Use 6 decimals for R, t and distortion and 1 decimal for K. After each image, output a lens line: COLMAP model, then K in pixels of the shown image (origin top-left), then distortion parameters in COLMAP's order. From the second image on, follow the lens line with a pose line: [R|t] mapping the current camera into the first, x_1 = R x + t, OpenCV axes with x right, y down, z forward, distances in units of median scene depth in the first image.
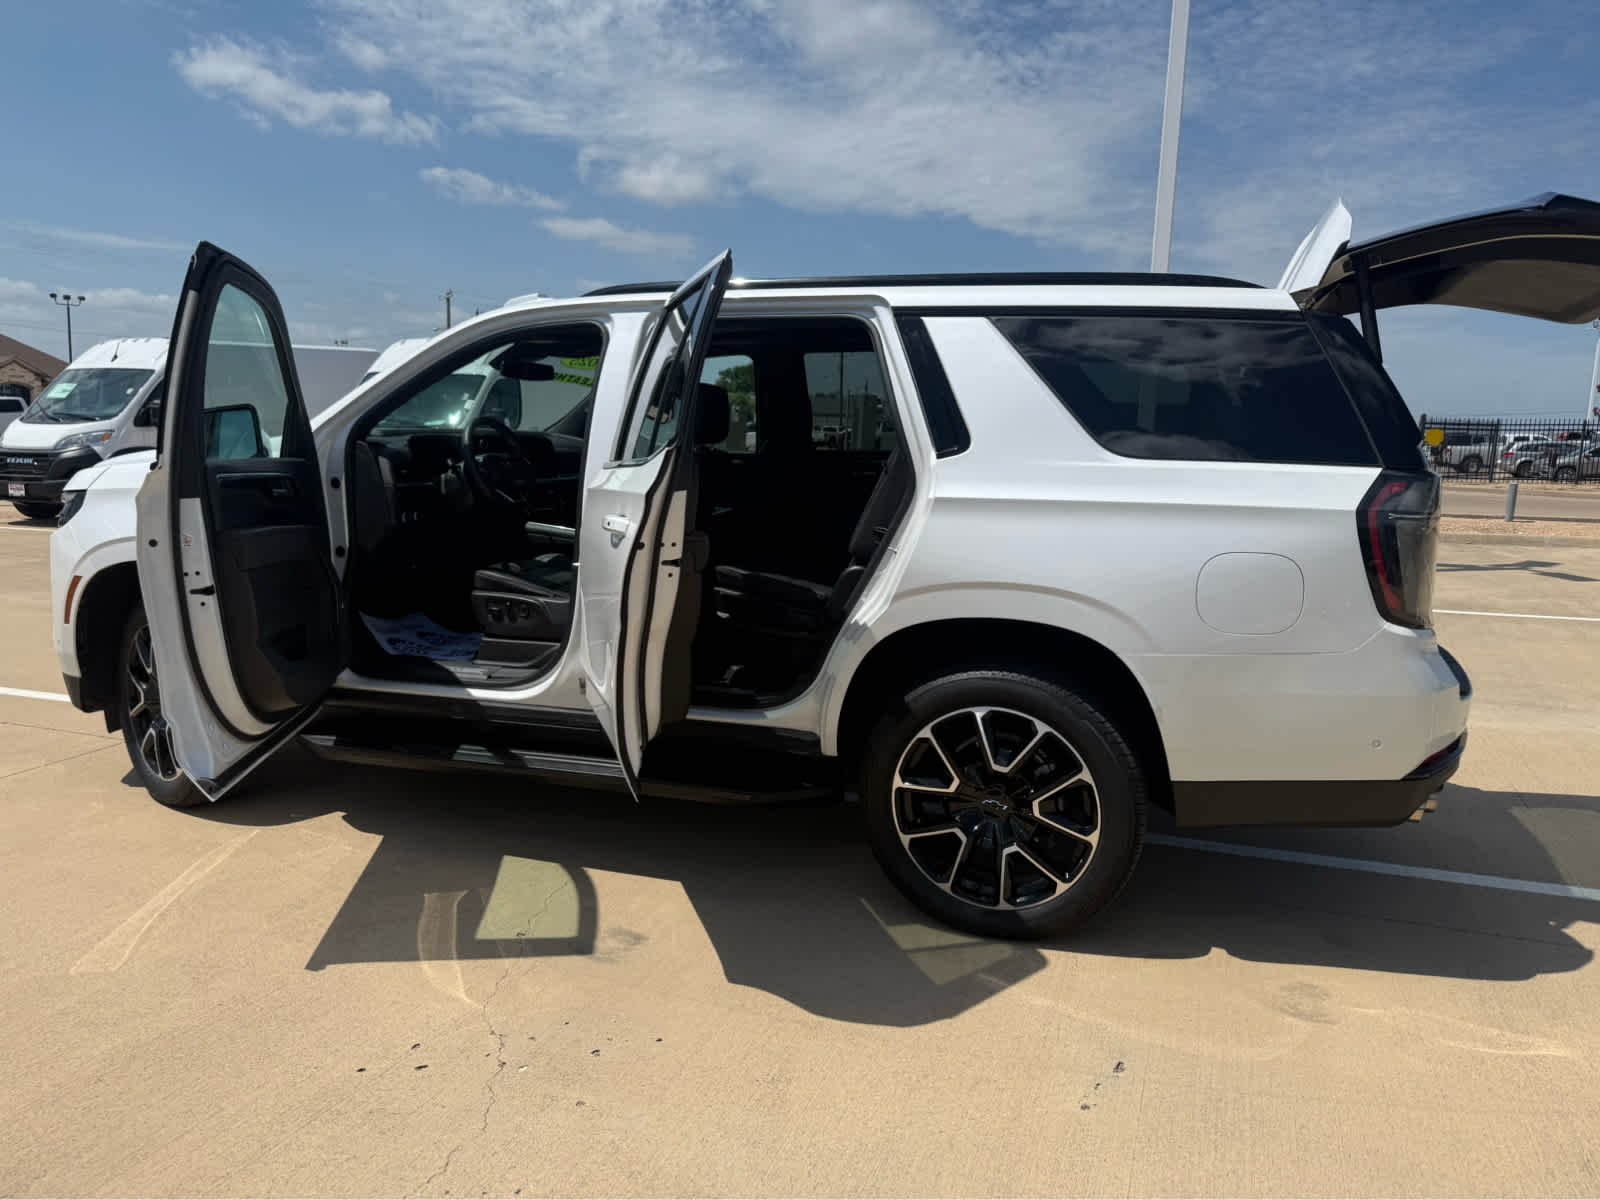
lens RADIAL K [[1138.2, 0, 788.5], [0, 1138.2, 598.4], [0, 0, 1]] dist [0.029794, -0.042896]
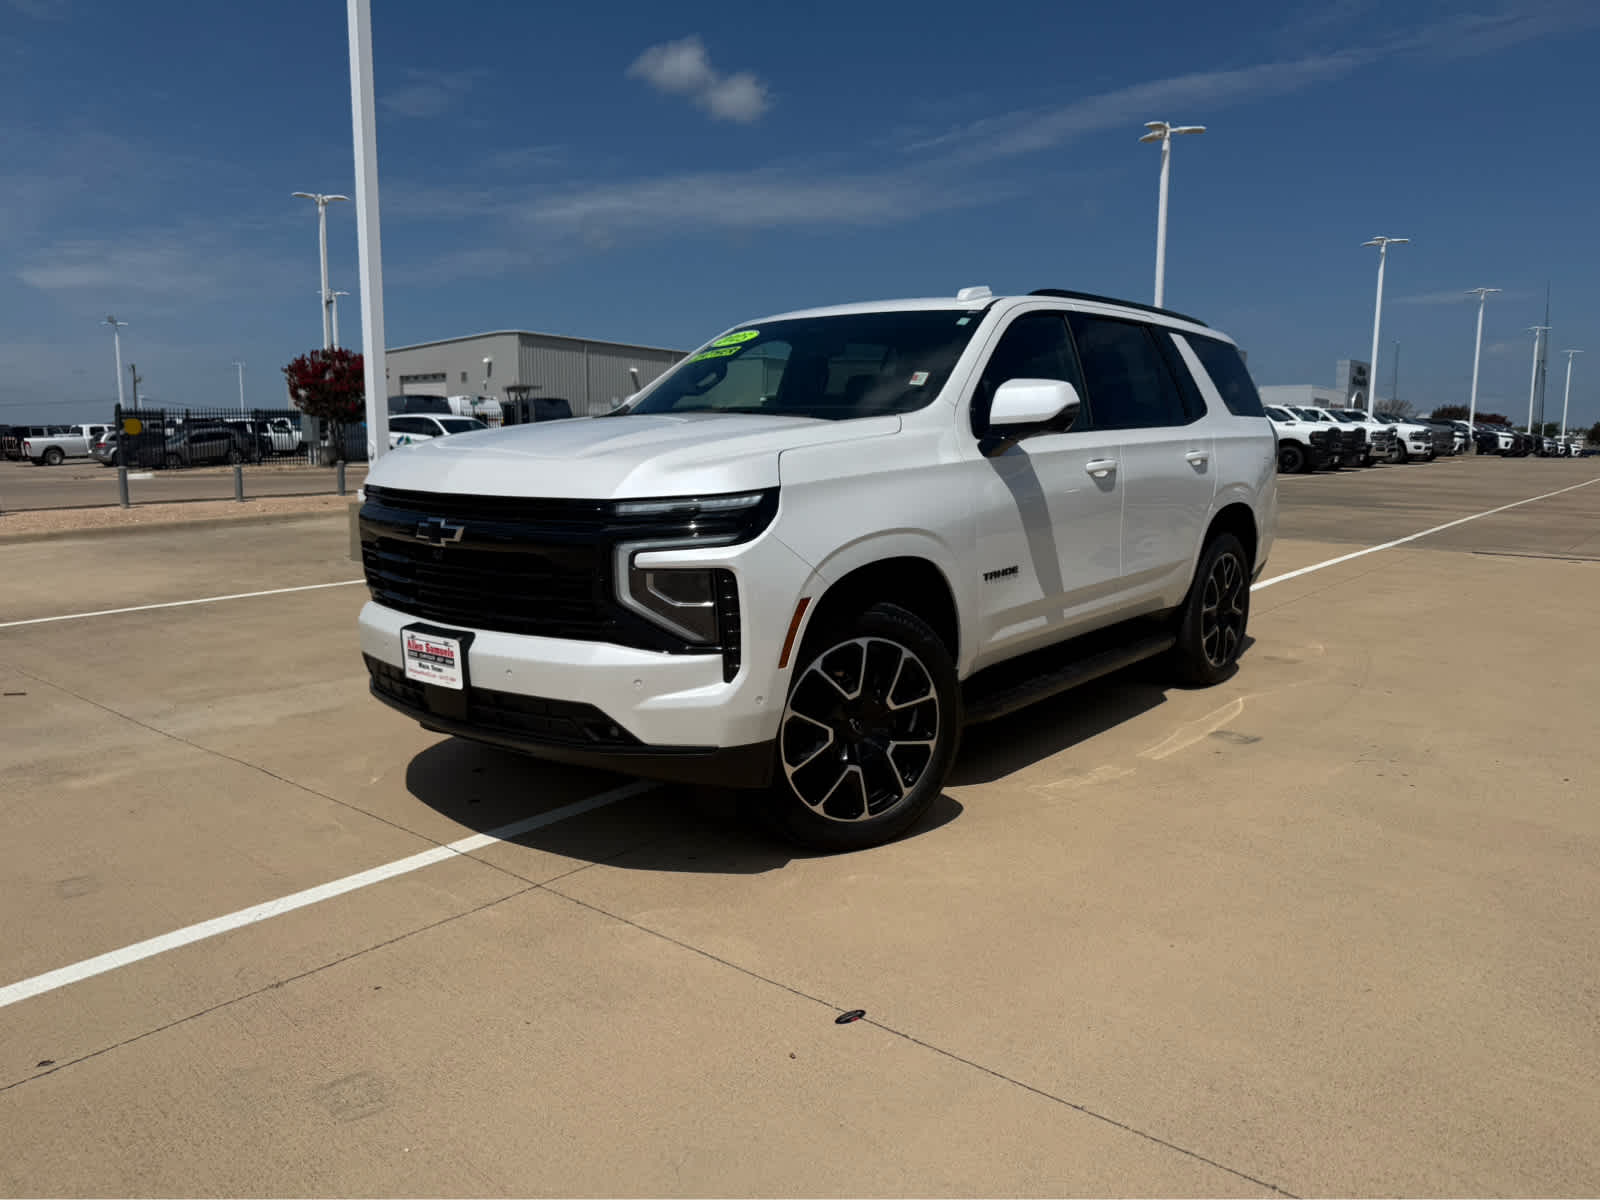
lens RADIAL K [[1138.2, 0, 811.9], [0, 1138.2, 609.6], [0, 0, 1]] dist [0.029794, -0.042896]
pose [[0.358105, -0.166600, 0.918697, -1.250857], [0.151175, 0.981315, 0.119028, -0.095900], [-0.921361, 0.096260, 0.376600, 0.668389]]
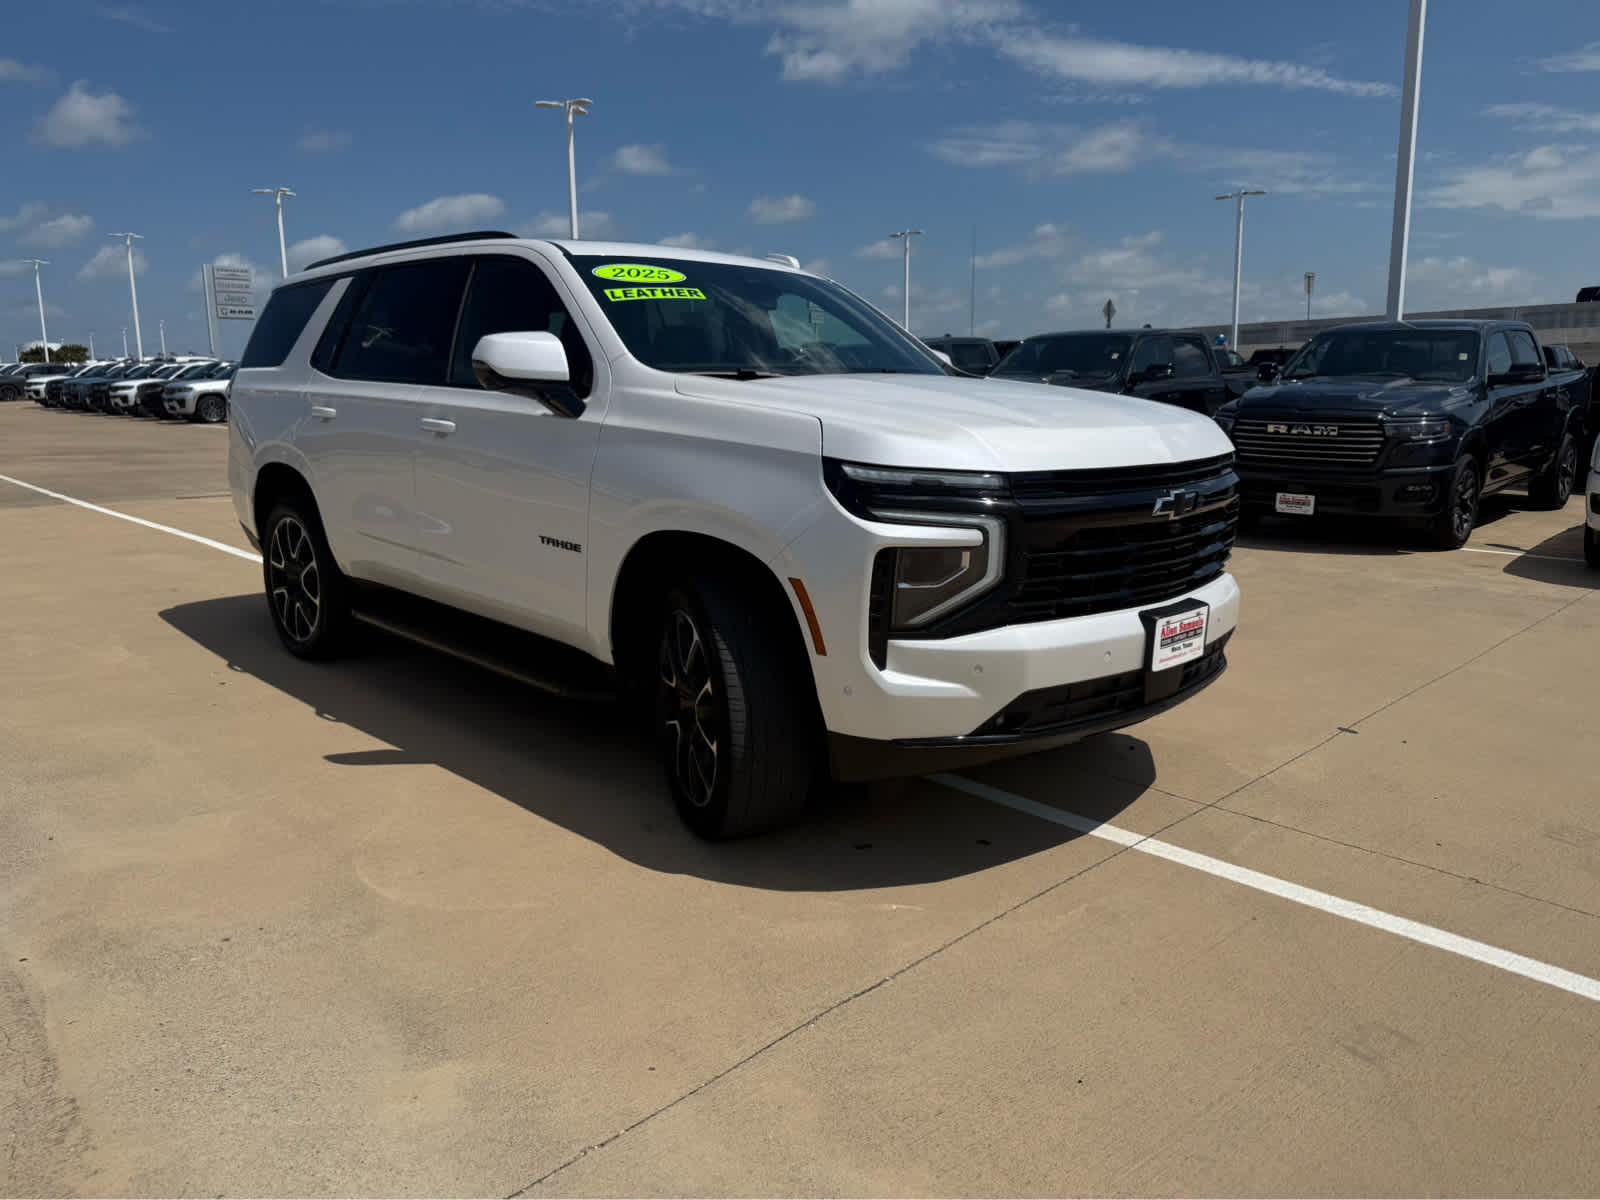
lens RADIAL K [[1138.2, 0, 805.8], [0, 1138.2, 584.9], [0, 0, 1]] dist [0.029794, -0.042896]
pose [[-0.894167, -0.105614, 0.435098, -0.741136], [0.044943, 0.945700, 0.321917, -0.288084], [-0.445472, 0.307403, -0.840868, 1.908307]]
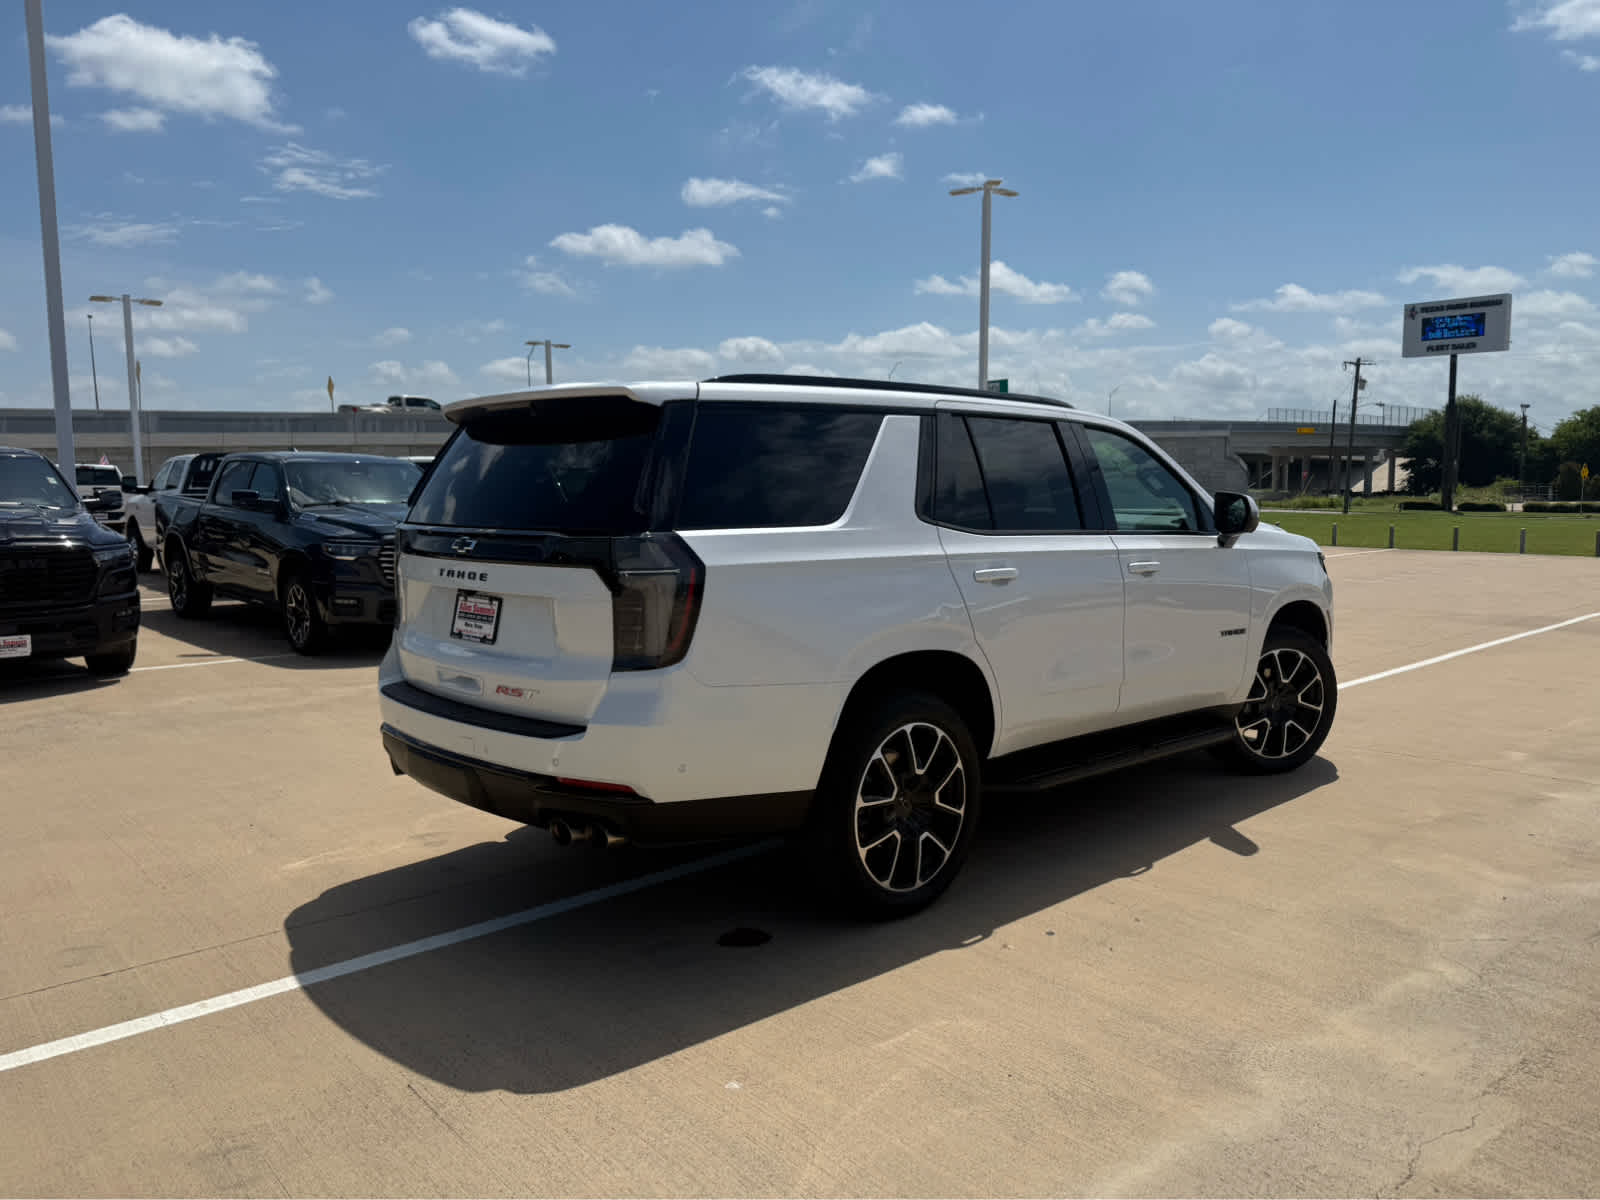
lens RADIAL K [[1138.2, 0, 803.4], [0, 1138.2, 590.7], [0, 0, 1]] dist [0.029794, -0.042896]
pose [[-0.468701, 0.055635, -0.881603, 1.087685], [-0.144656, 0.979708, 0.138732, -0.204771], [0.871432, 0.192553, -0.451142, 1.424191]]
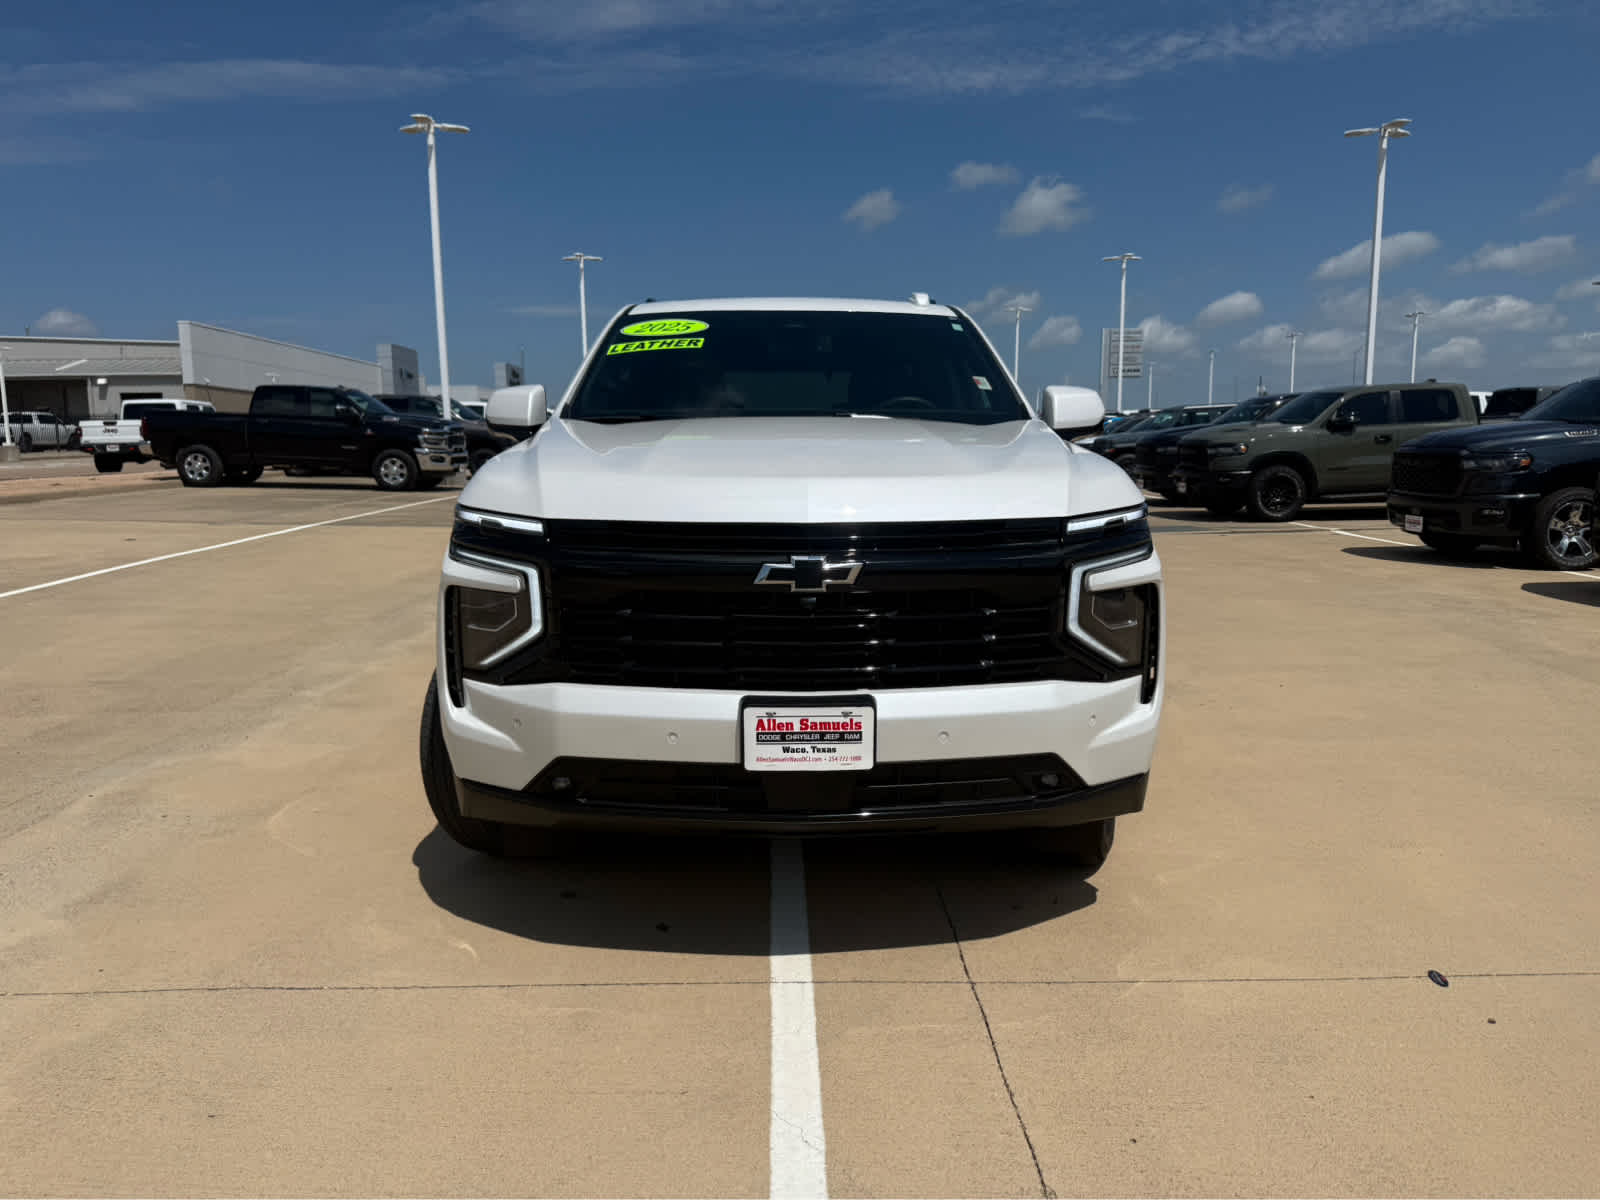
lens RADIAL K [[1138.2, 0, 801.9], [0, 1138.2, 597.5], [0, 0, 1]] dist [0.029794, -0.042896]
pose [[-0.342176, -0.159679, 0.925969, -1.172095], [0.138176, 0.966191, 0.217676, -0.209110], [-0.929421, 0.202430, -0.308544, 1.367376]]
